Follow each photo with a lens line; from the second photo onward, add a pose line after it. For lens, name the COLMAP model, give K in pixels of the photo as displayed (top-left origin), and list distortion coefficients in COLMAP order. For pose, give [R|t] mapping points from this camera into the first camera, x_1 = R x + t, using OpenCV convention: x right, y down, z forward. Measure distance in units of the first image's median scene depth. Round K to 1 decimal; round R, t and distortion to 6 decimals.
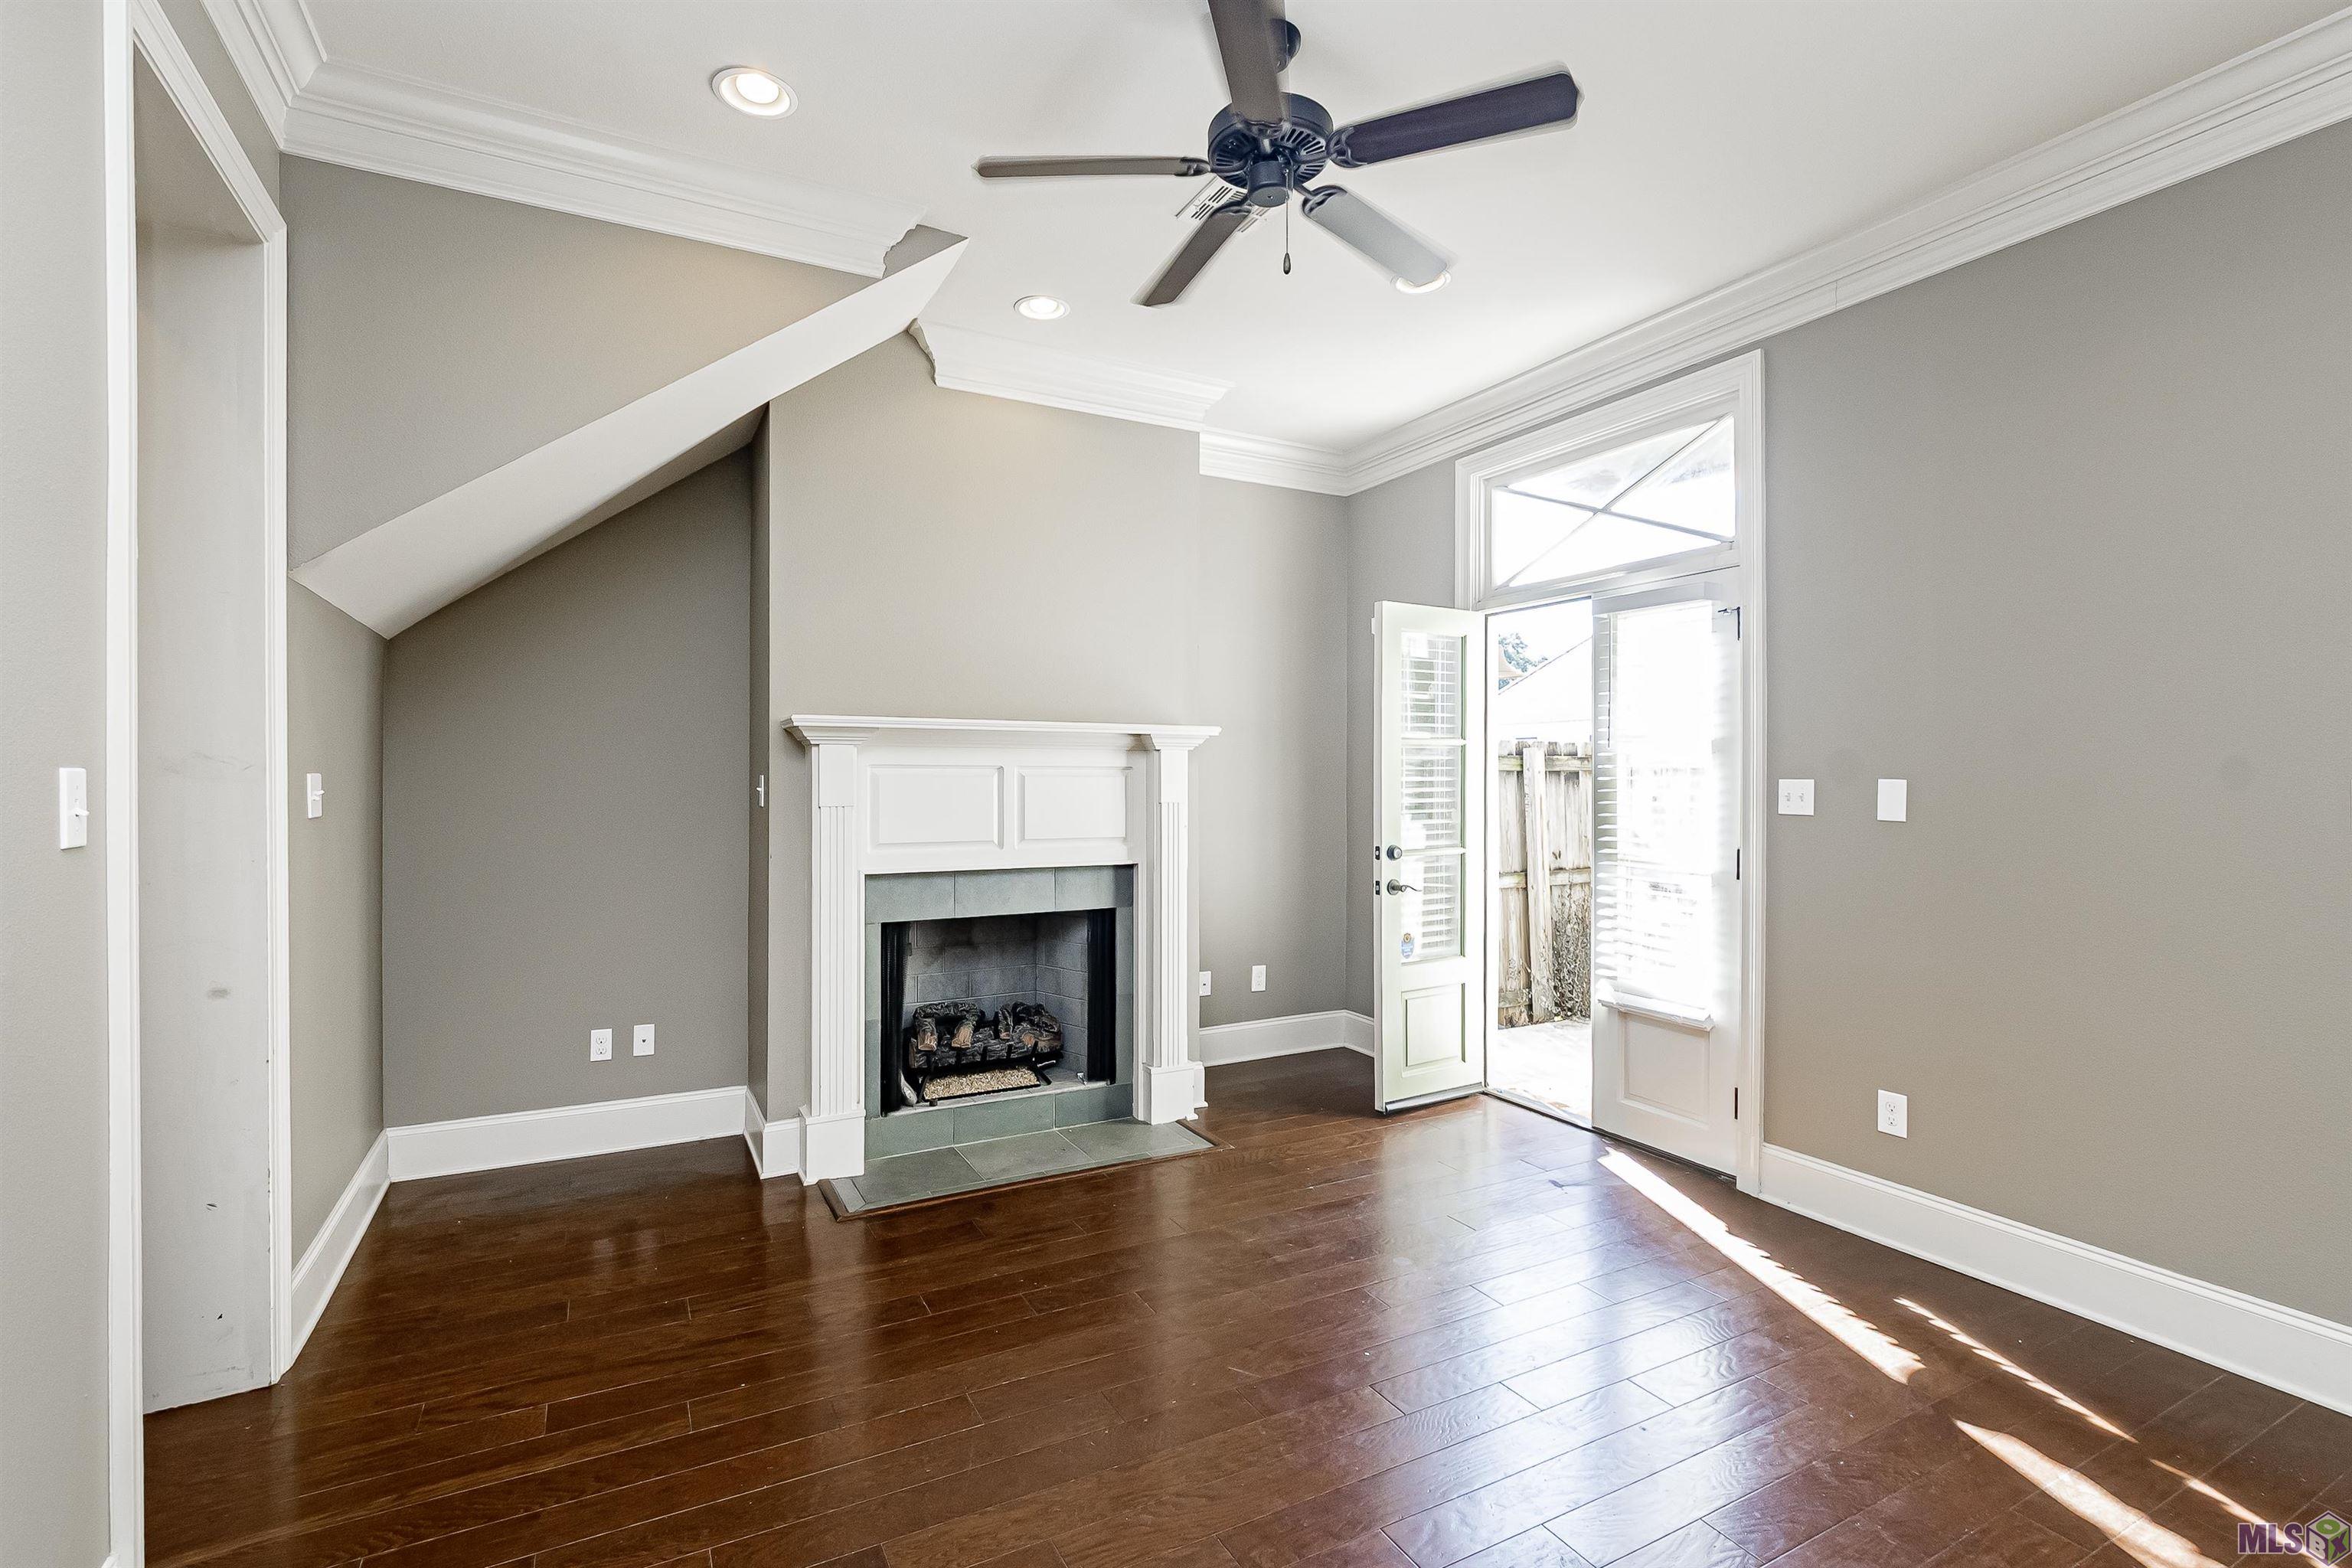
lens RADIAL K [[1053.2, 0, 1159.3], [0, 1053.2, 785.0], [0, 0, 1]] dist [-0.001744, -0.000701]
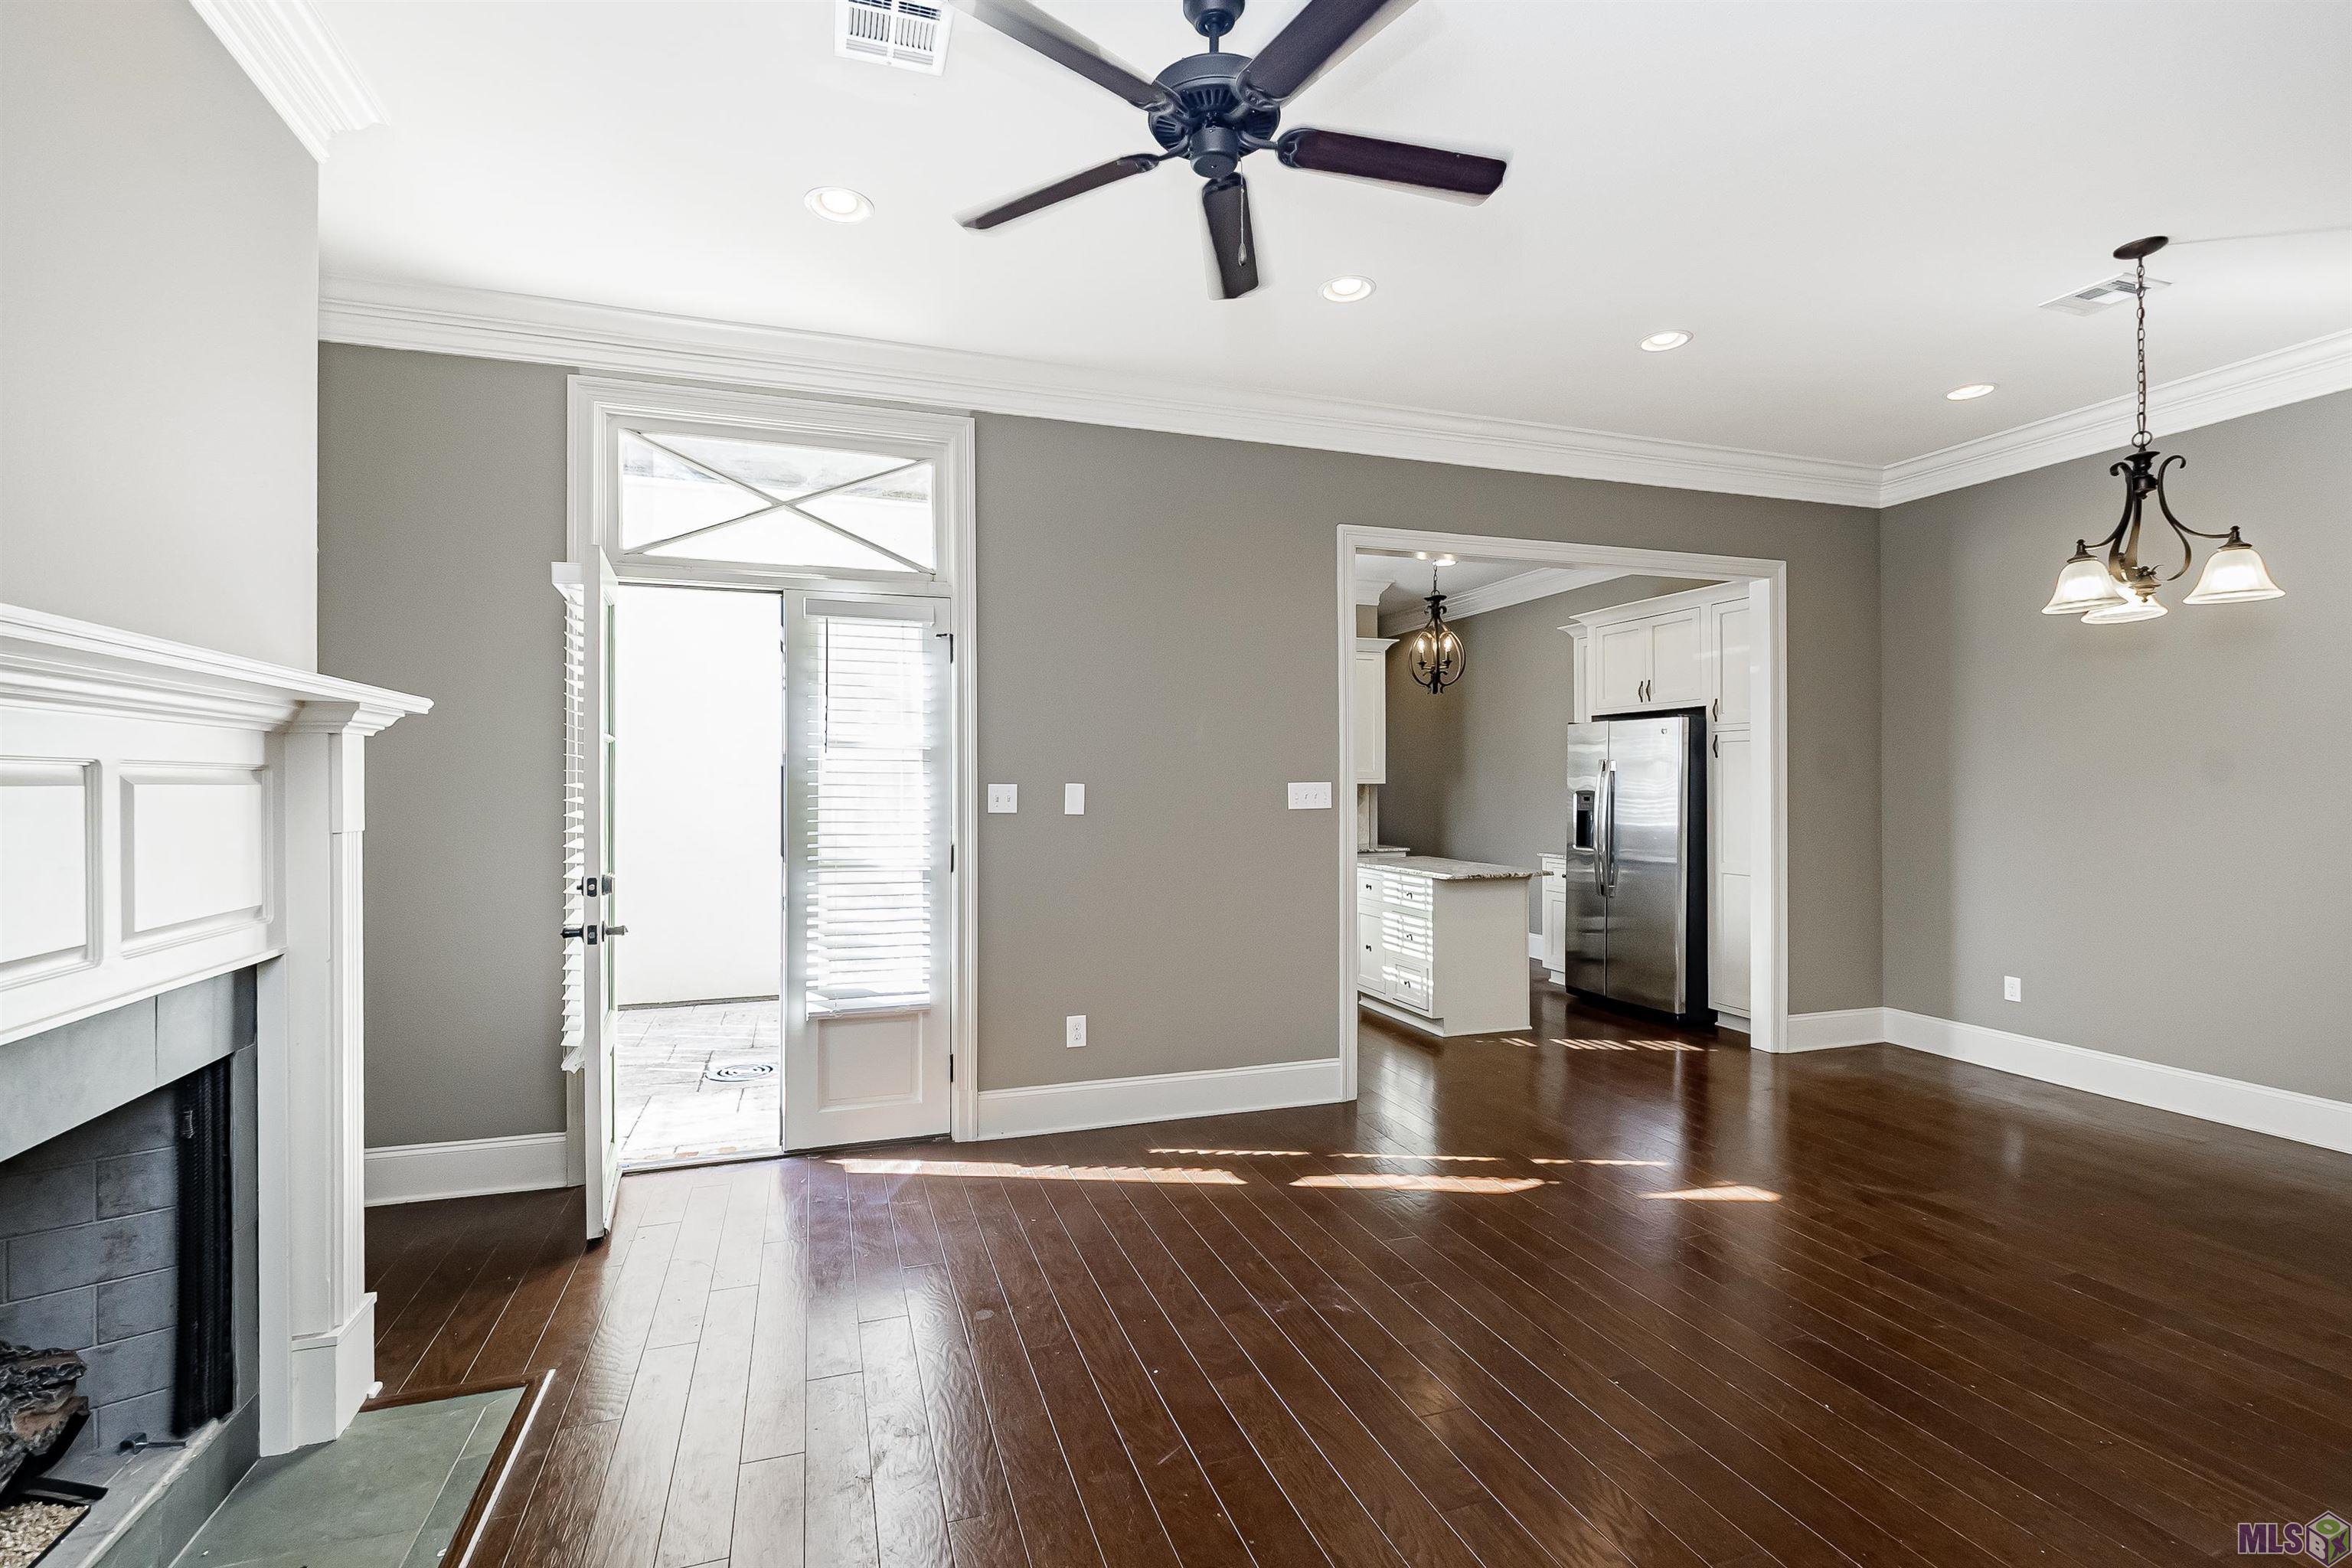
lens RADIAL K [[1053.2, 0, 1161.6], [0, 1053.2, 777.4], [0, 0, 1]] dist [-0.001744, -0.000701]
pose [[0.157029, 0.002046, 0.987592, -0.529425], [0.008096, 0.999962, -0.003359, -0.007017], [-0.987561, 0.008523, 0.157006, 0.576254]]
